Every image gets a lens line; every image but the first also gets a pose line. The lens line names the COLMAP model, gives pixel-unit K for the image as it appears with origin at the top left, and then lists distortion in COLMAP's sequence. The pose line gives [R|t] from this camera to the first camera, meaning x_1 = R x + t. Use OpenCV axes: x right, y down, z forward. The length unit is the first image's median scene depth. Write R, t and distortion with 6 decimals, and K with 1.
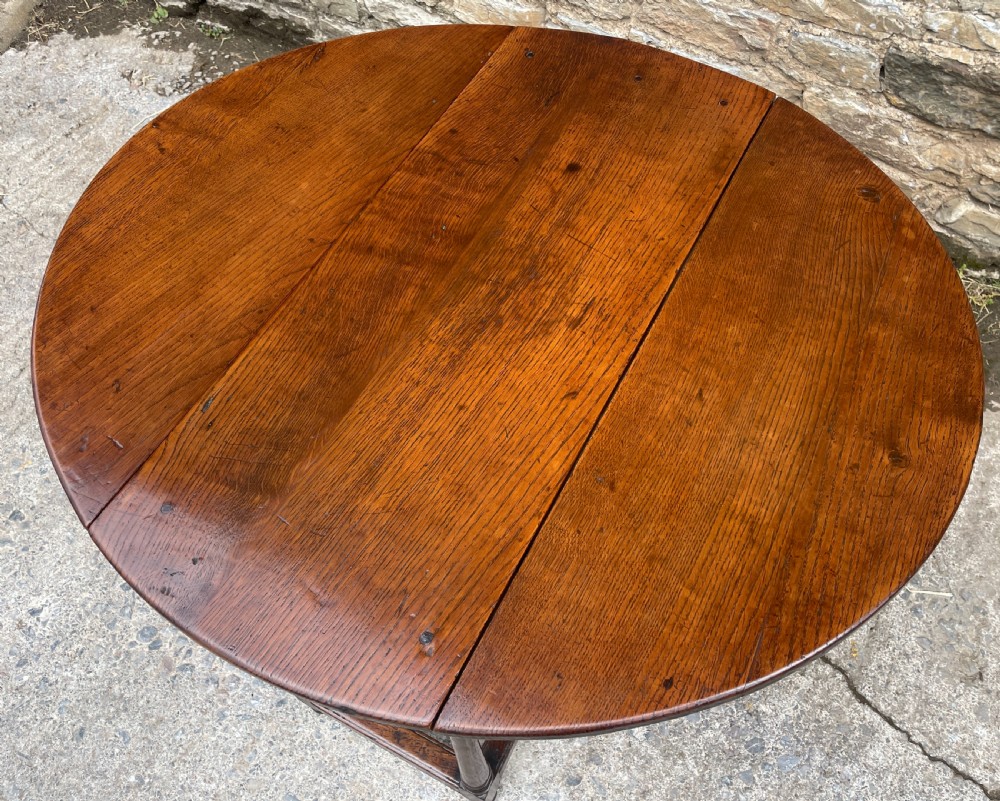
lens RADIAL K [[854.7, 0, 498.6], [0, 854.7, 368.4], [0, 0, 1]] dist [0.088566, -0.125673]
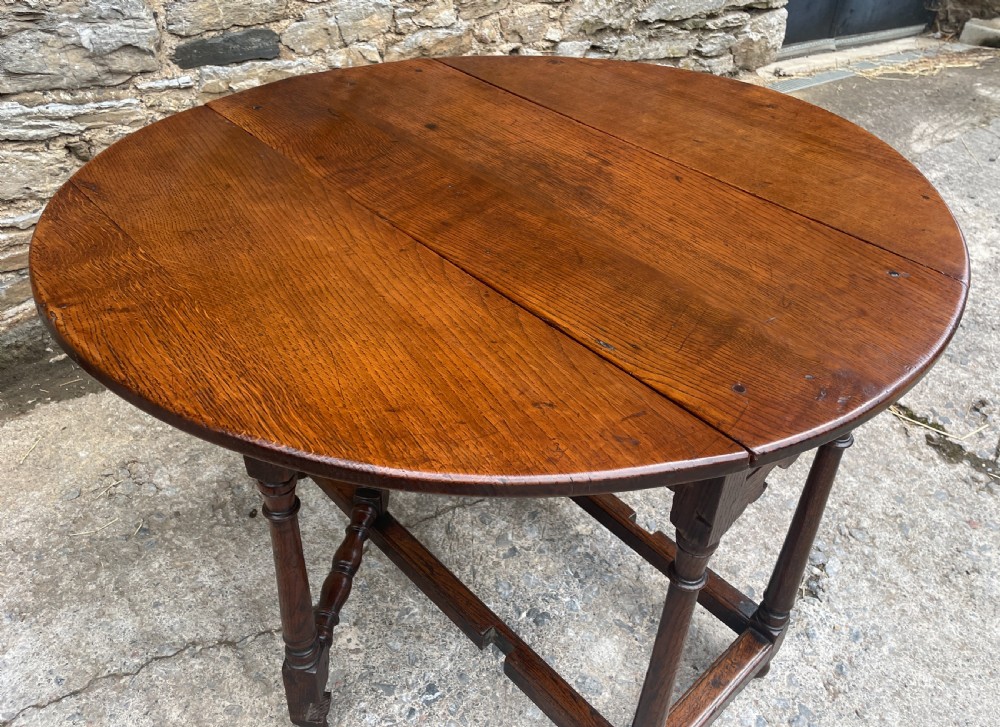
lens RADIAL K [[810.9, 0, 519.3], [0, 810.9, 317.9], [0, 0, 1]] dist [0.084101, -0.117477]
pose [[0.314026, -0.475305, 0.821872, -0.622259], [0.726293, 0.677787, 0.114471, -0.079304], [-0.611462, 0.560973, 0.558053, 0.366811]]
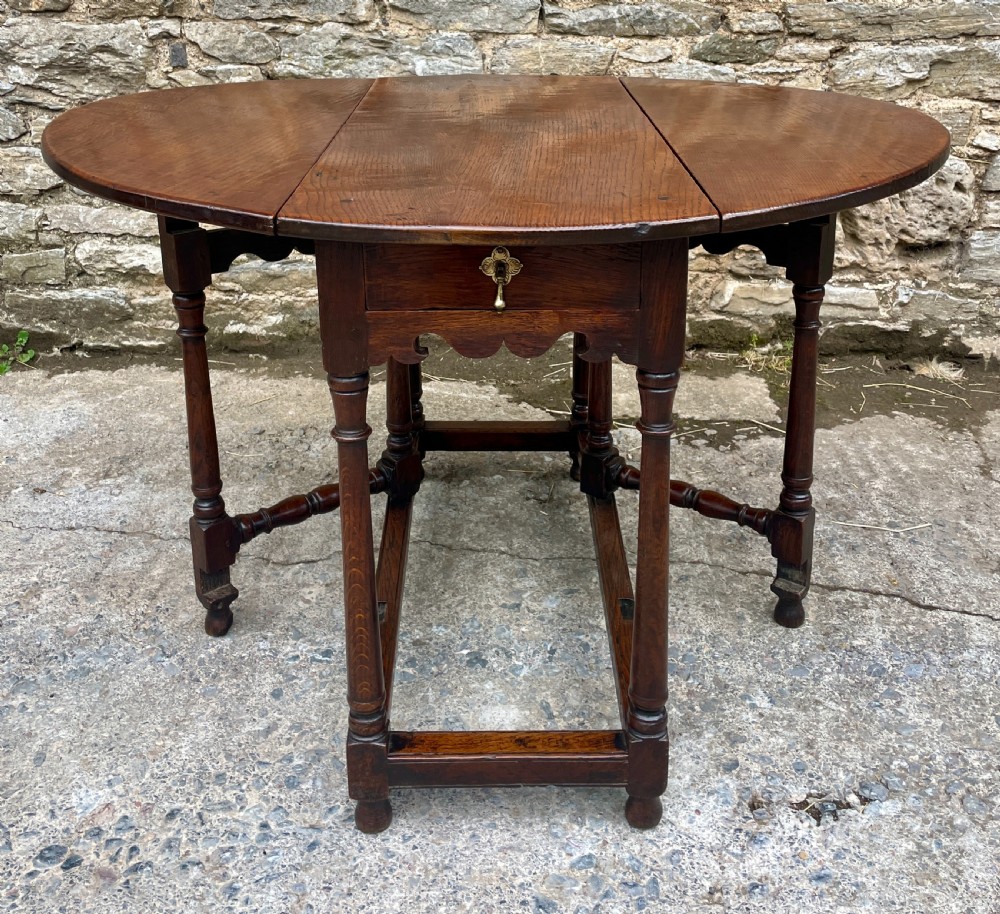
lens RADIAL K [[1112.5, 0, 499.8], [0, 1112.5, 296.0], [0, 0, 1]] dist [0.081538, -0.114658]
pose [[0.878771, -0.101833, 0.466253, -0.465532], [0.360705, 0.781434, -0.509169, 0.527078], [-0.312496, 0.615623, 0.723433, 0.076782]]
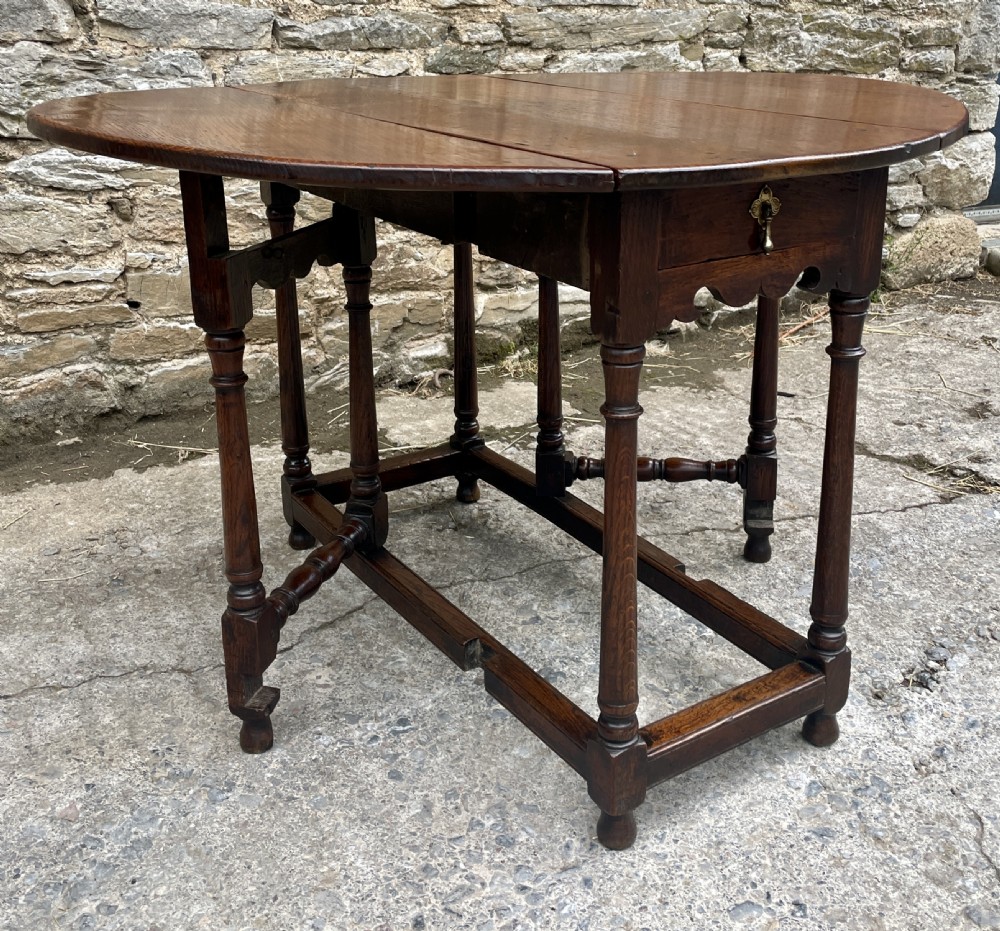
lens RADIAL K [[1162.5, 0, 536.2], [0, 1162.5, 350.1], [0, 0, 1]] dist [0.085666, -0.124946]
pose [[0.472994, -0.212985, 0.854935, -0.854379], [0.702282, 0.677099, -0.219857, 0.280161], [-0.532049, 0.704396, 0.469840, 0.362307]]
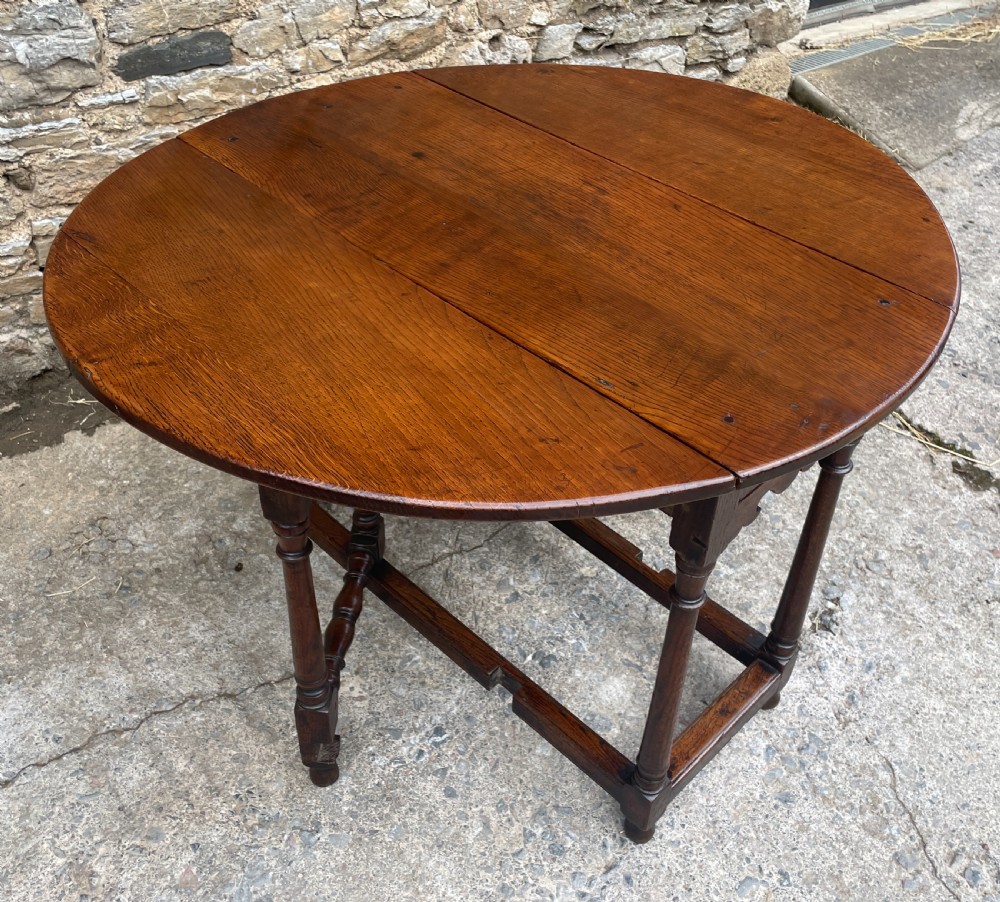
lens RADIAL K [[1001.9, 0, 524.4], [0, 1001.9, 418.3], [0, 0, 1]] dist [0.082166, -0.115652]
pose [[0.281110, -0.546714, 0.788721, -0.745115], [0.743598, 0.643630, 0.181114, -0.114812], [-0.606662, 0.535578, 0.587467, 0.283507]]
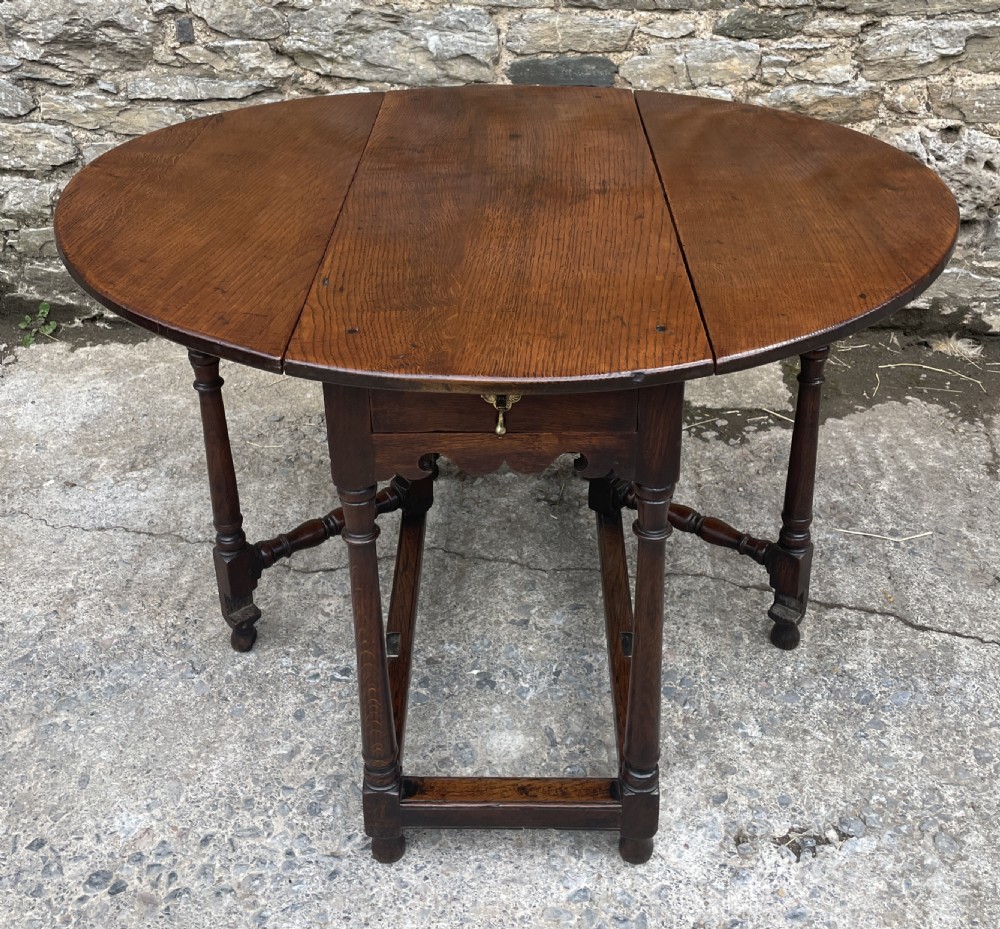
lens RADIAL K [[1137.0, 0, 492.9], [0, 1137.0, 333.5], [0, 0, 1]] dist [0.077455, -0.109526]
pose [[0.891878, -0.166522, 0.420505, -0.444942], [0.345774, 0.850370, -0.396625, 0.413590], [-0.291538, 0.499141, 0.816005, -0.047630]]
